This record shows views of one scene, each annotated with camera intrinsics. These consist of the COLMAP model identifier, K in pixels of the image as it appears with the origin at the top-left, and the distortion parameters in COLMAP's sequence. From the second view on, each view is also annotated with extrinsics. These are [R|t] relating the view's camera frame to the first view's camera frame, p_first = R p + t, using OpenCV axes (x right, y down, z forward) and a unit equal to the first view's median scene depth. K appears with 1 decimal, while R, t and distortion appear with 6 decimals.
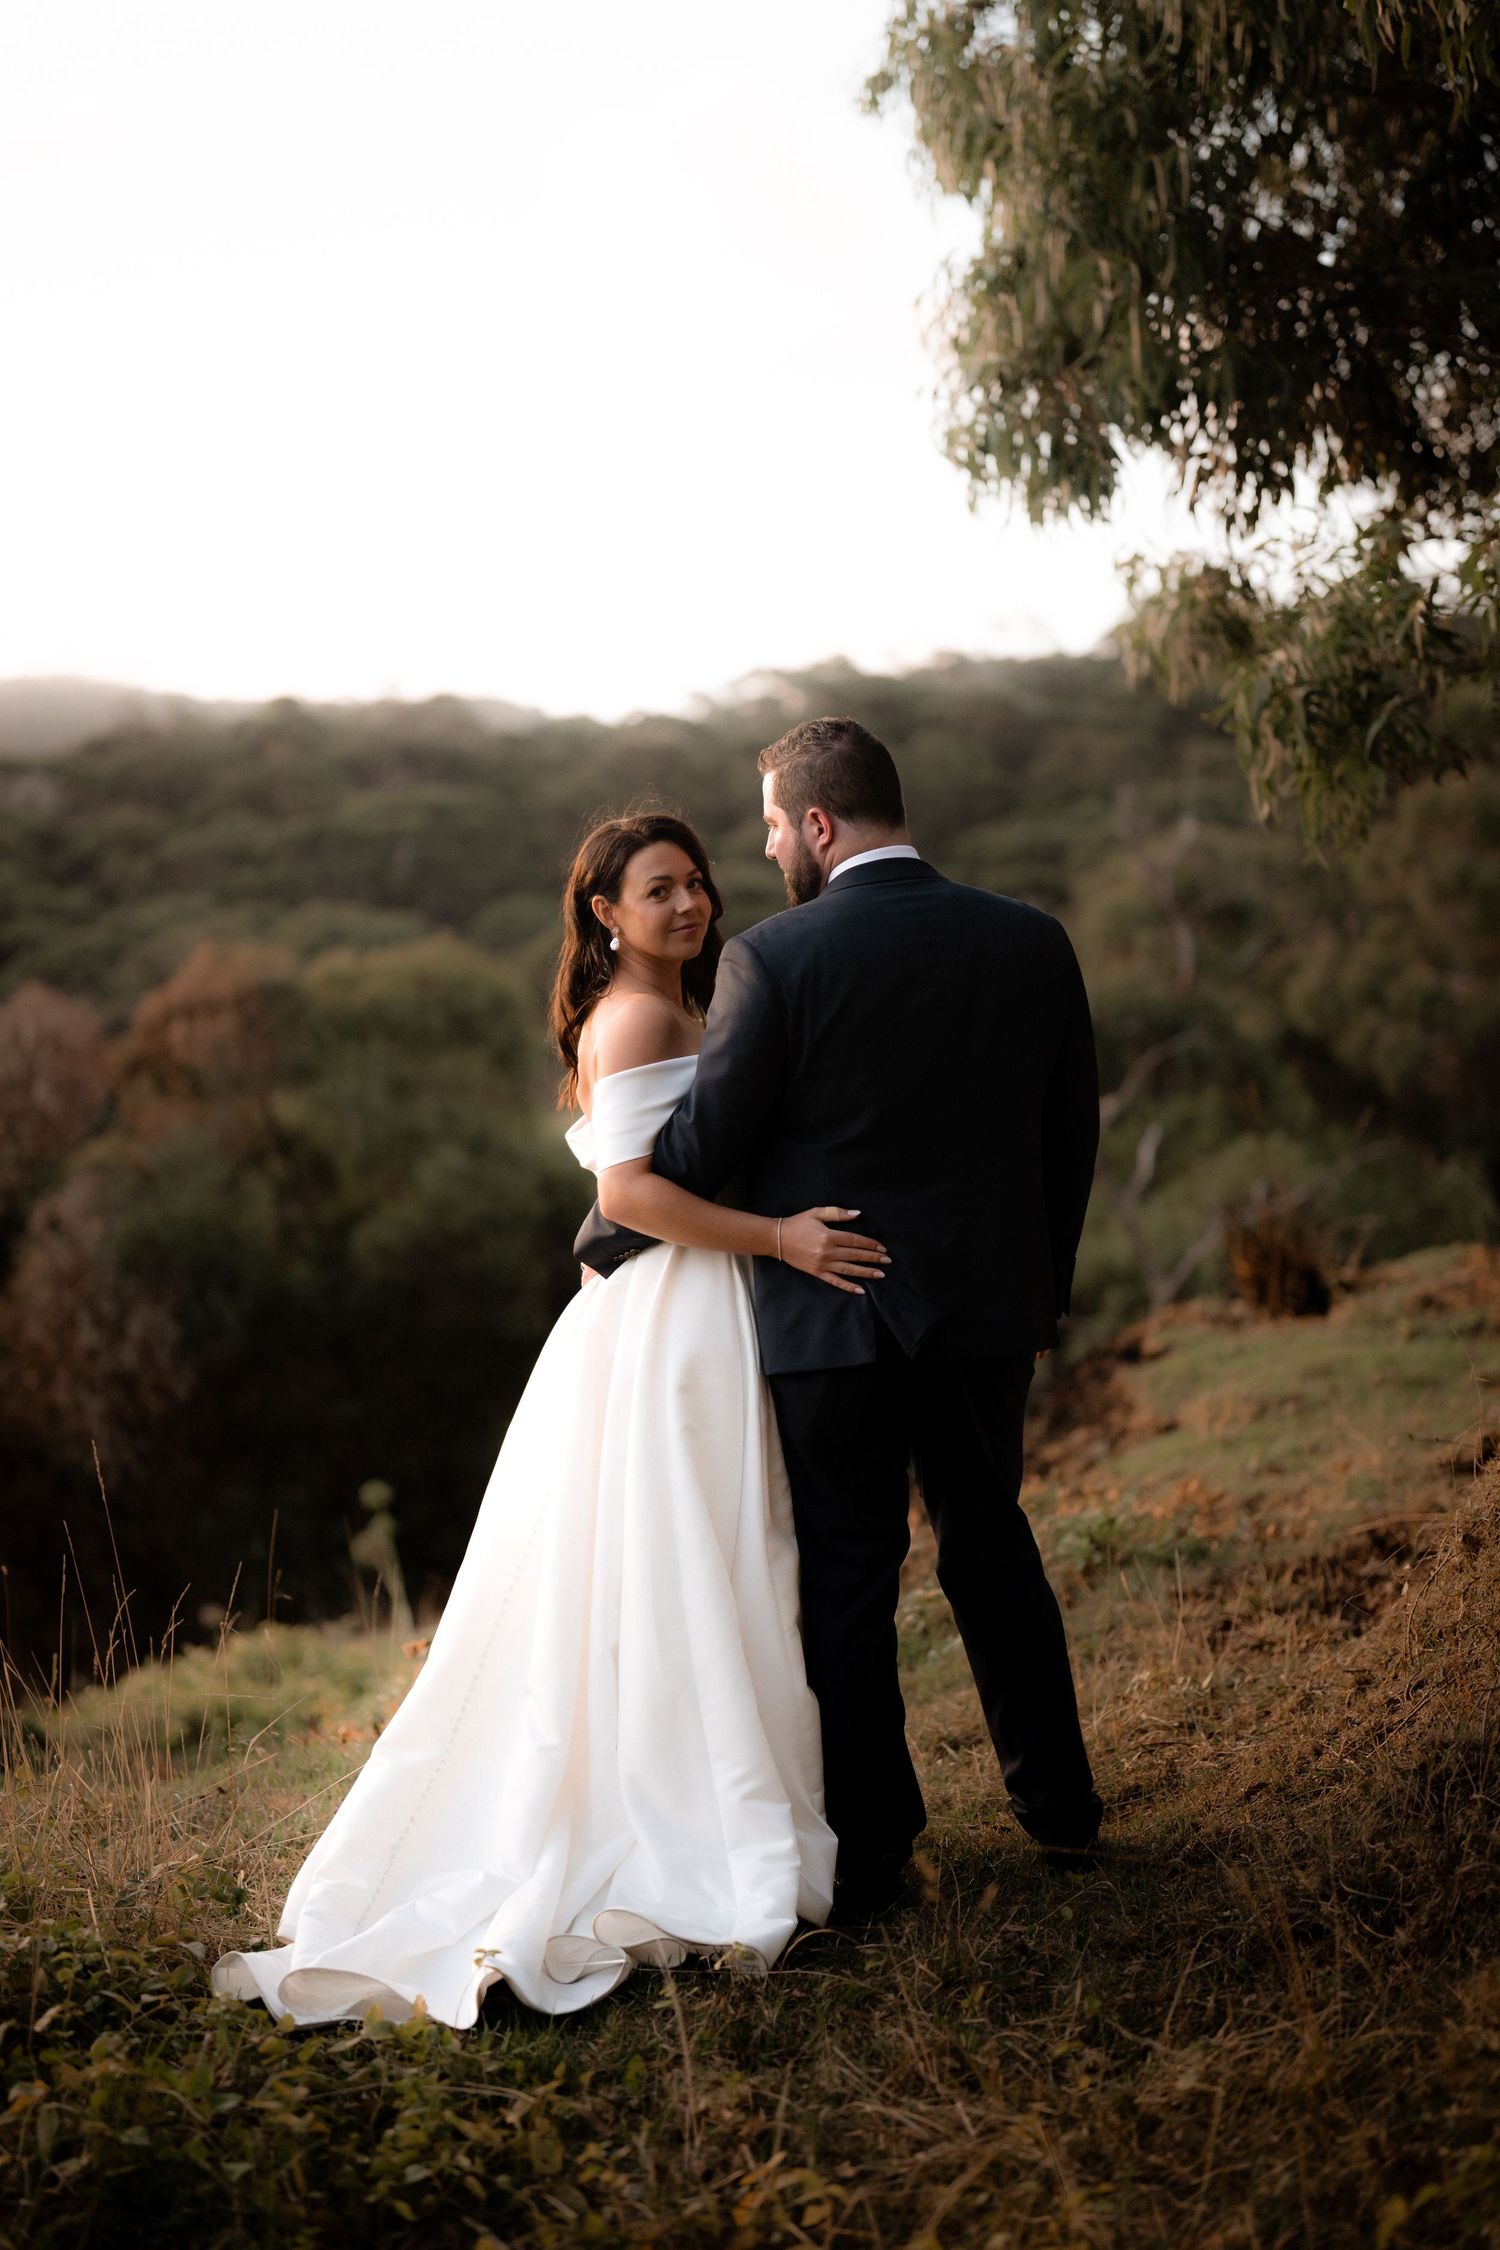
lens RADIAL K [[3570.8, 0, 750.0], [0, 3570.8, 1125.0], [0, 0, 1]] dist [-0.036111, 0.004215]
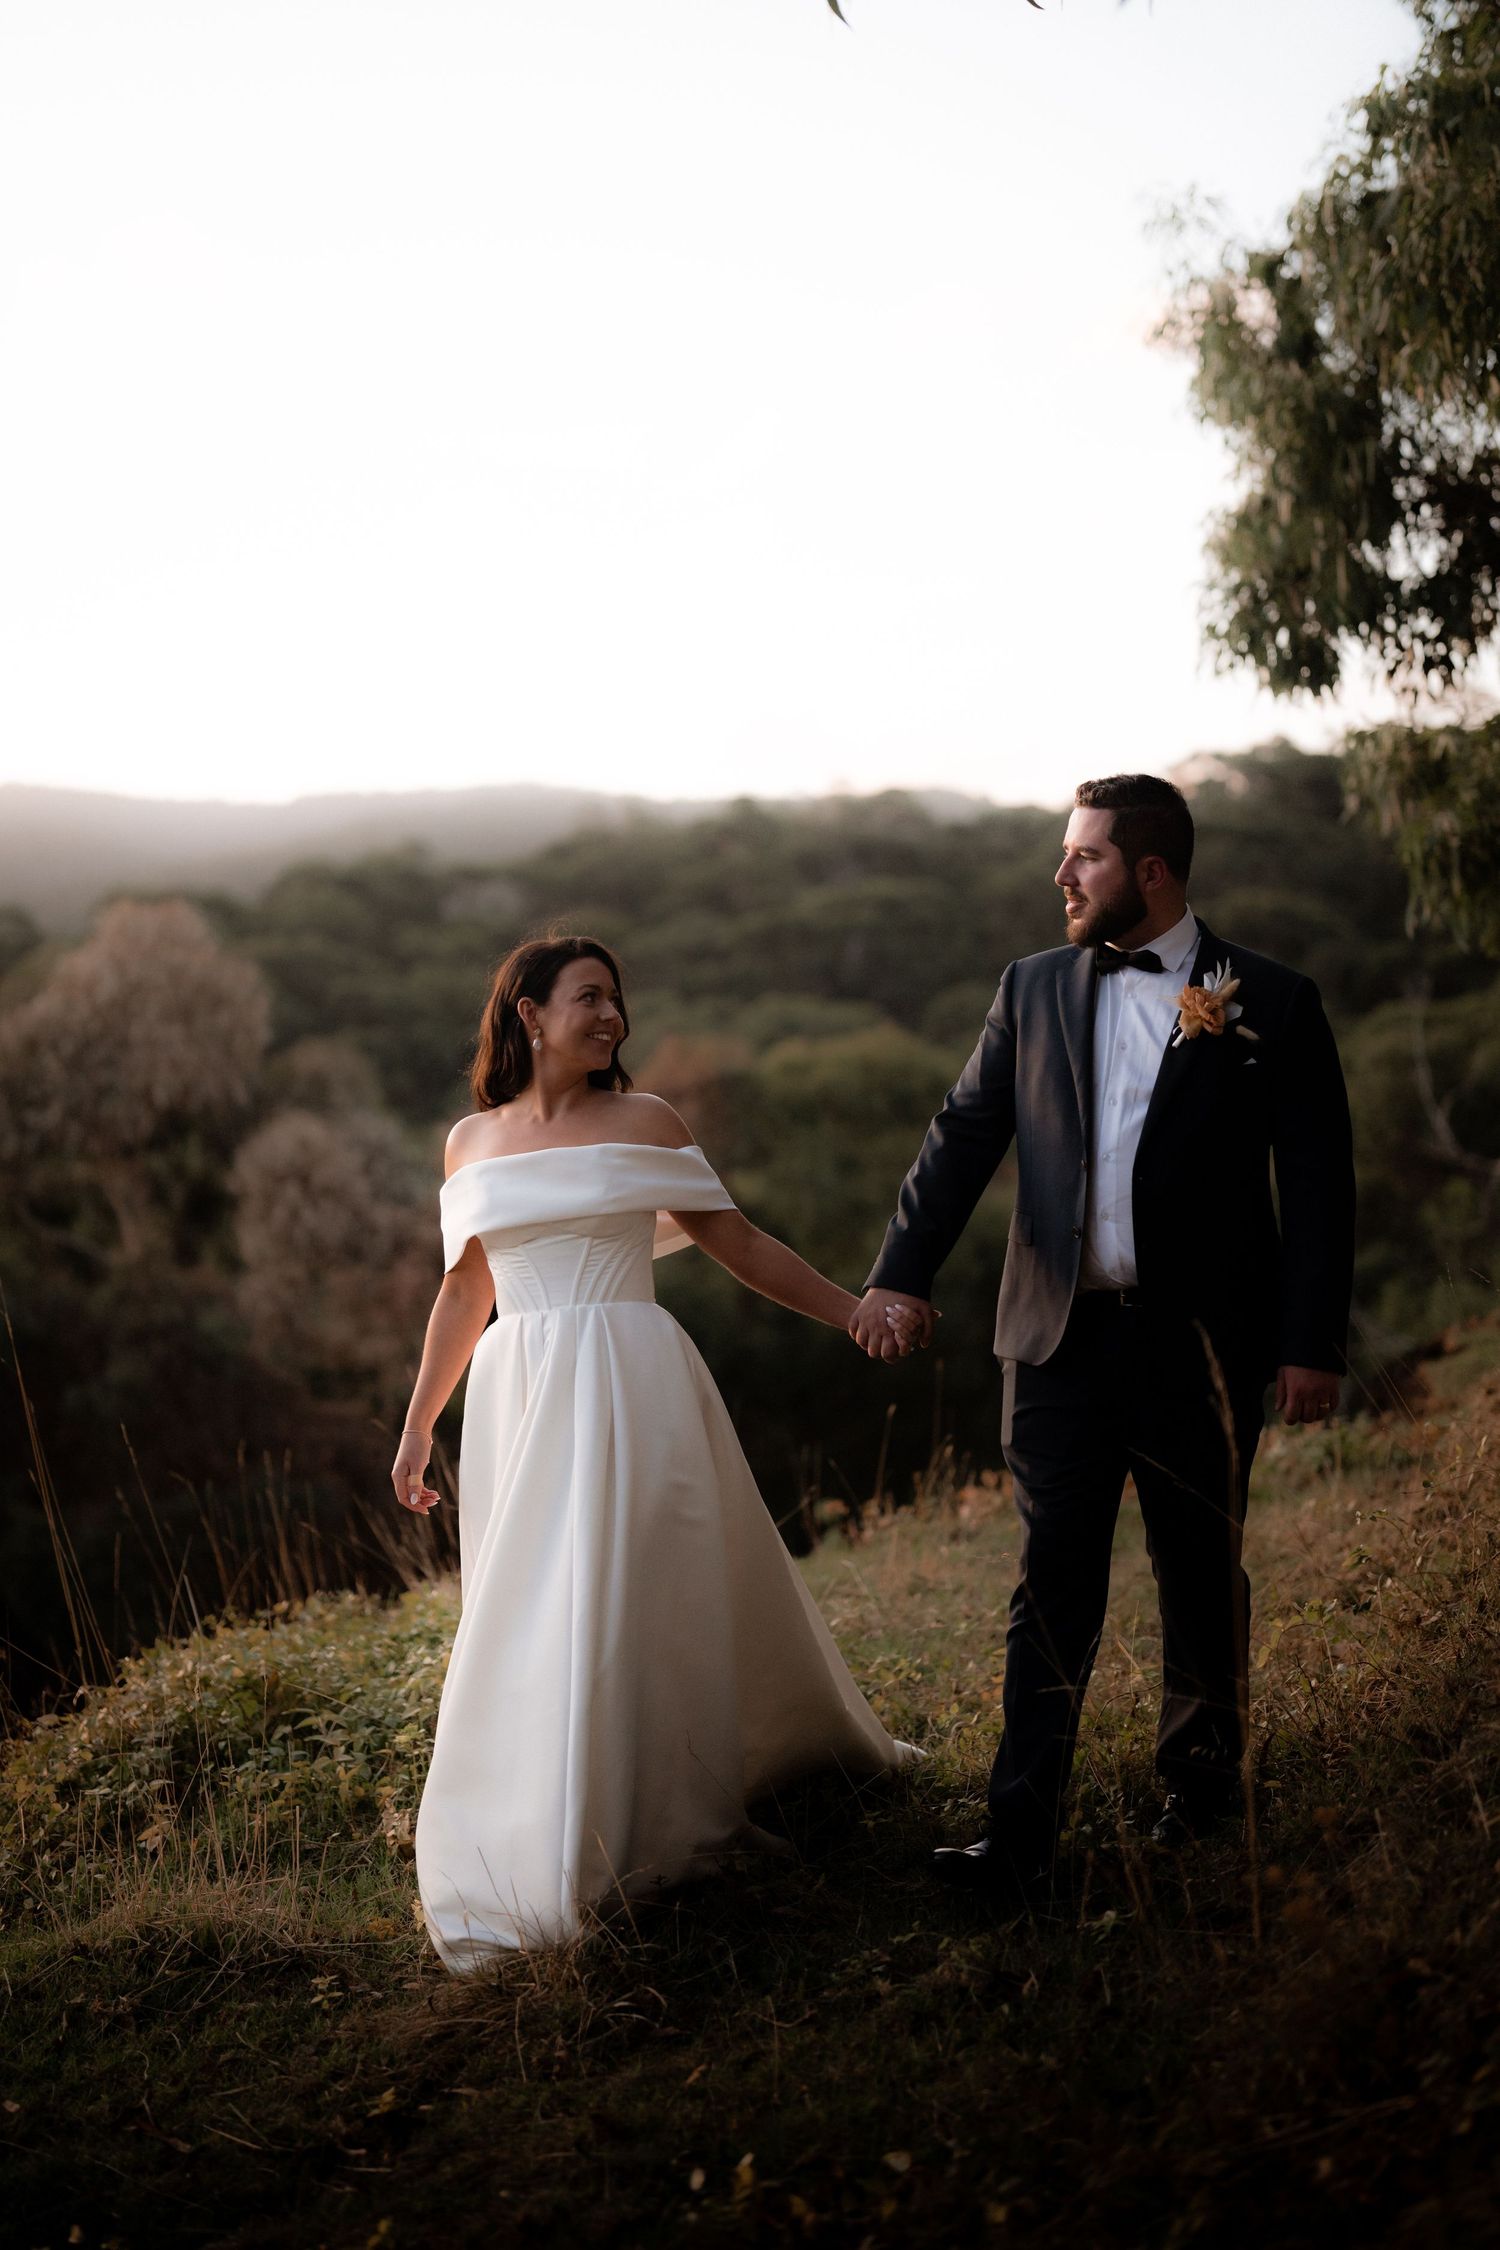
lens RADIAL K [[3861.6, 0, 750.0], [0, 3861.6, 1125.0], [0, 0, 1]] dist [-0.310743, 0.071387]
pose [[0.991213, -0.027233, -0.129445, 0.016671], [0.023856, 0.999335, -0.027565, 0.006210], [0.130109, 0.024234, 0.991203, -0.116337]]
